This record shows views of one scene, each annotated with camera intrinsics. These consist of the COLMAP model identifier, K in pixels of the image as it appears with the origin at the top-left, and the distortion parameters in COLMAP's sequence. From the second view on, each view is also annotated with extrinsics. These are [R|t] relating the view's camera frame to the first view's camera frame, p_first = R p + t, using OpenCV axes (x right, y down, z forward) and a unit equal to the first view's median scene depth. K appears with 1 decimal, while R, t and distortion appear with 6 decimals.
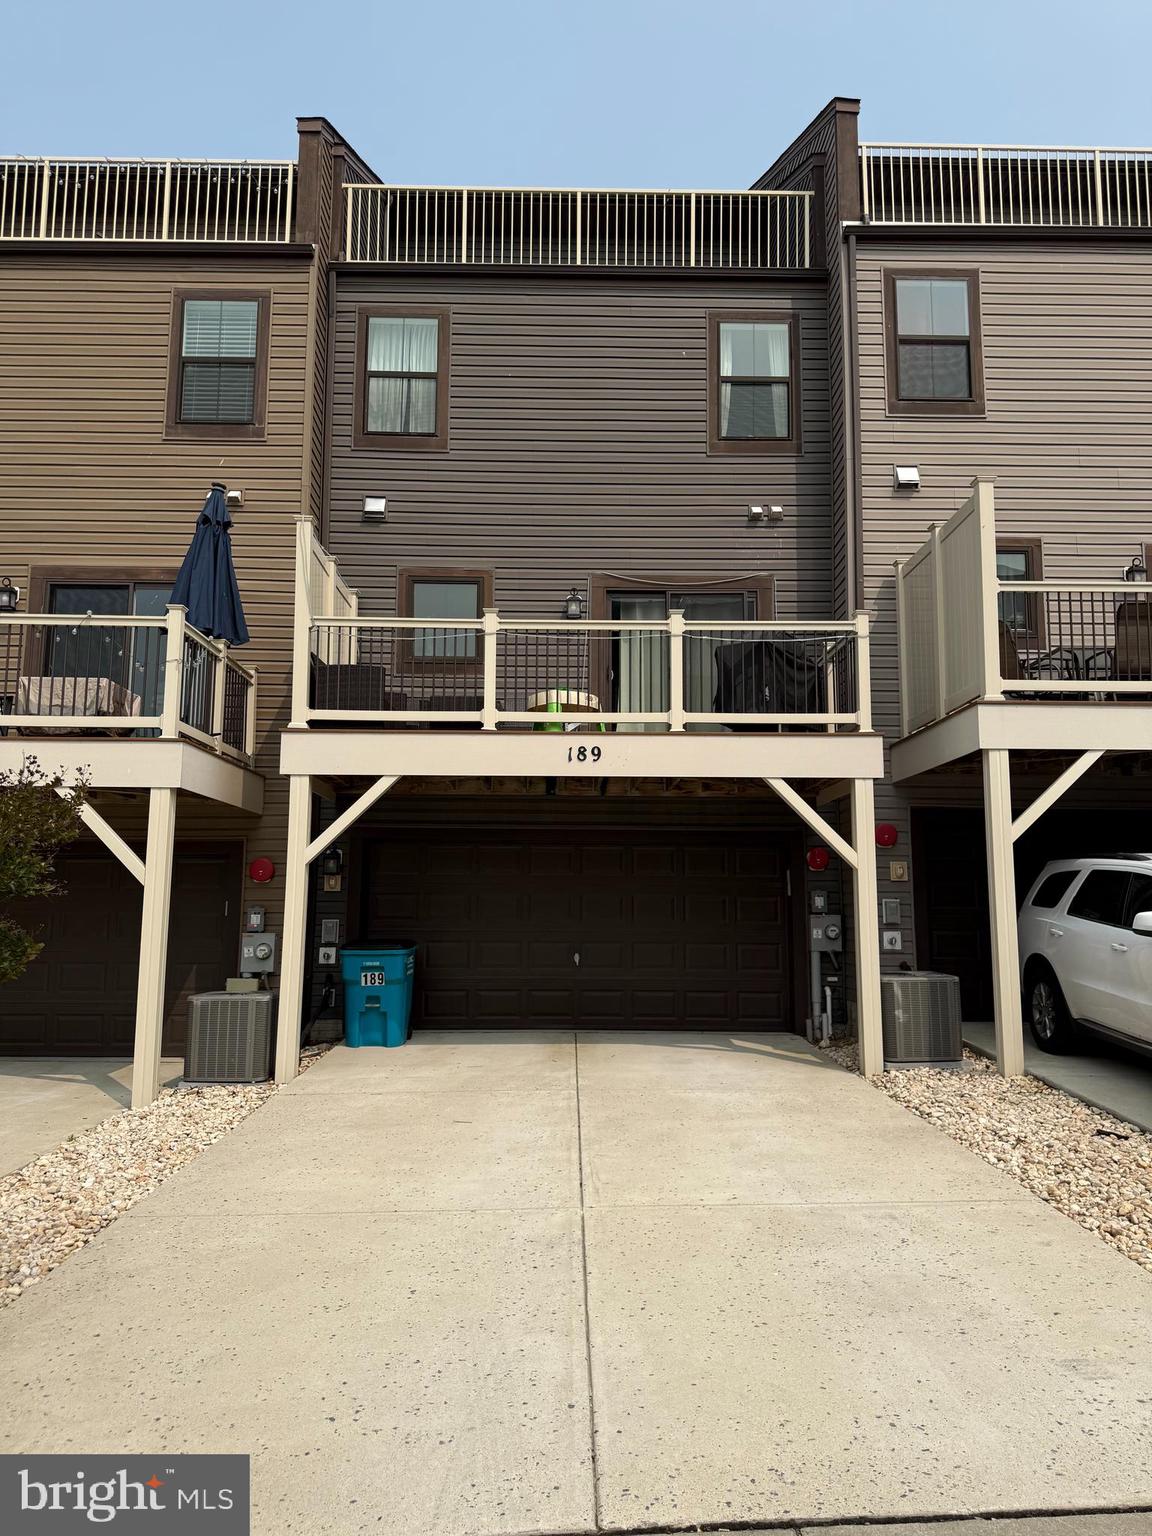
lens RADIAL K [[1048.2, 0, 578.0], [0, 1048.2, 754.2], [0, 0, 1]] dist [0.070668, -0.059069]
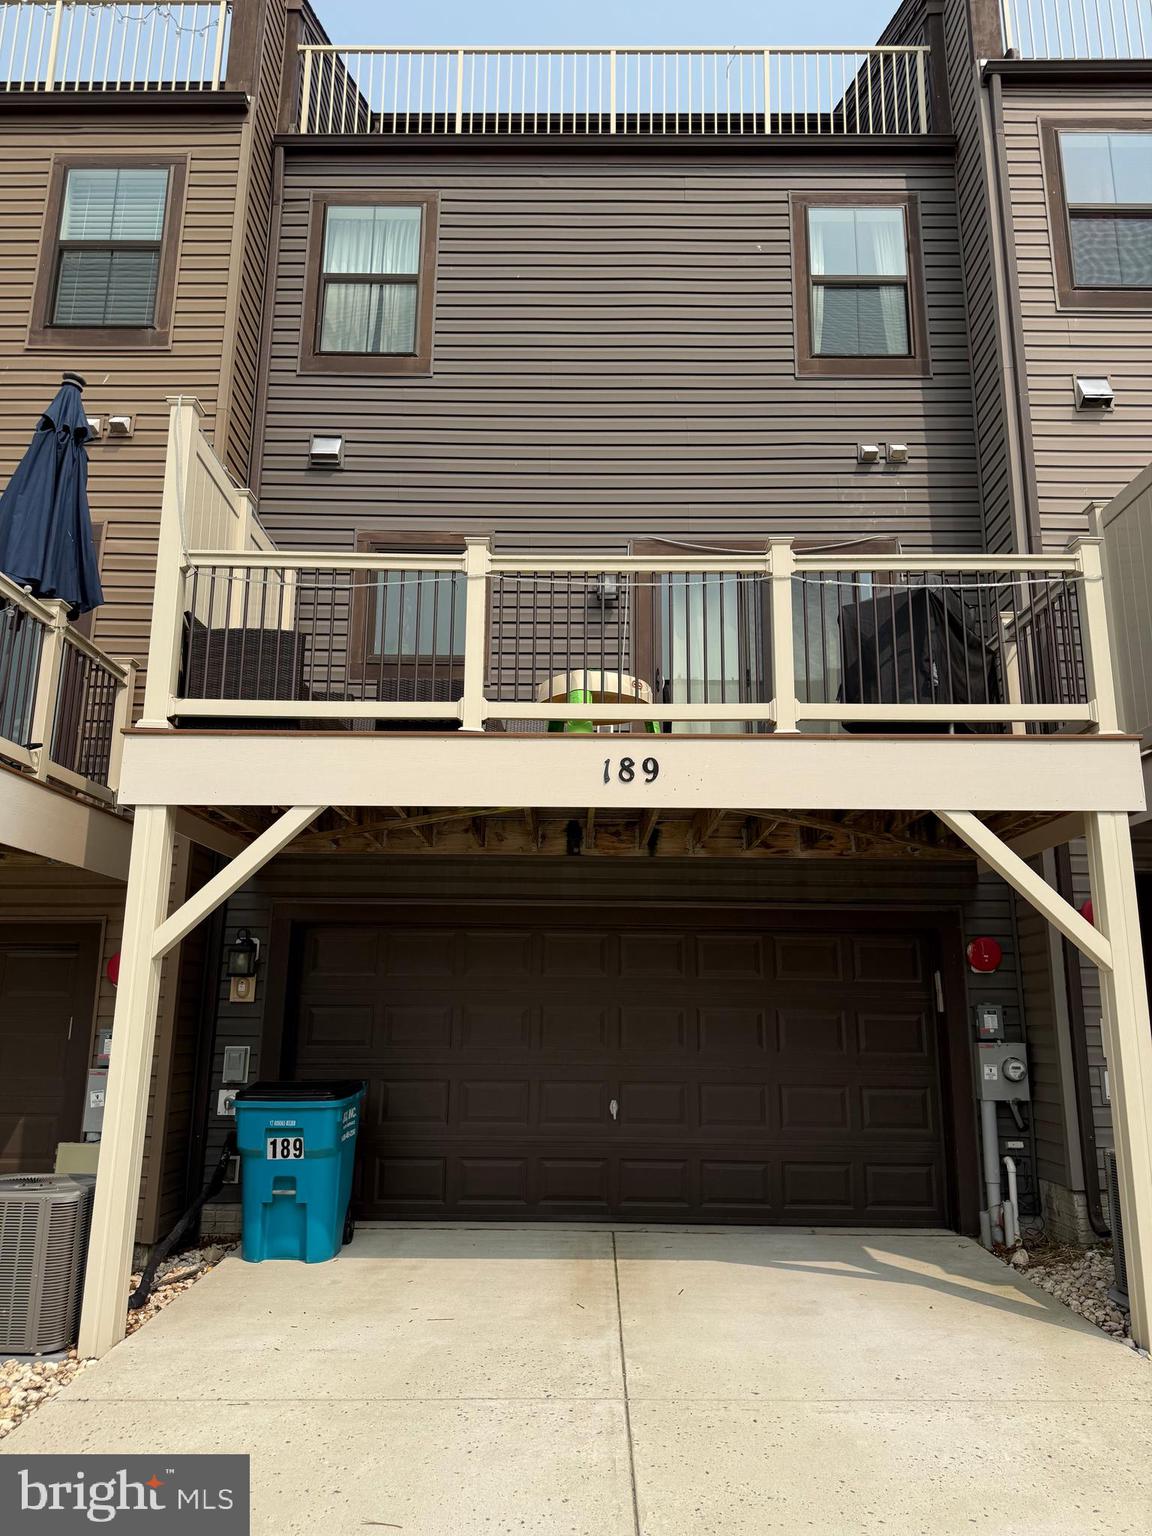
lens RADIAL K [[1048.2, 0, 577.3], [0, 1048.2, 764.6], [0, 0, 1]] dist [0.070668, -0.059069]
pose [[0.999746, -0.001183, -0.022518, -0.008973], [-0.000744, 0.996347, -0.085393, 0.039096], [0.022537, 0.085388, 0.996093, 0.334445]]
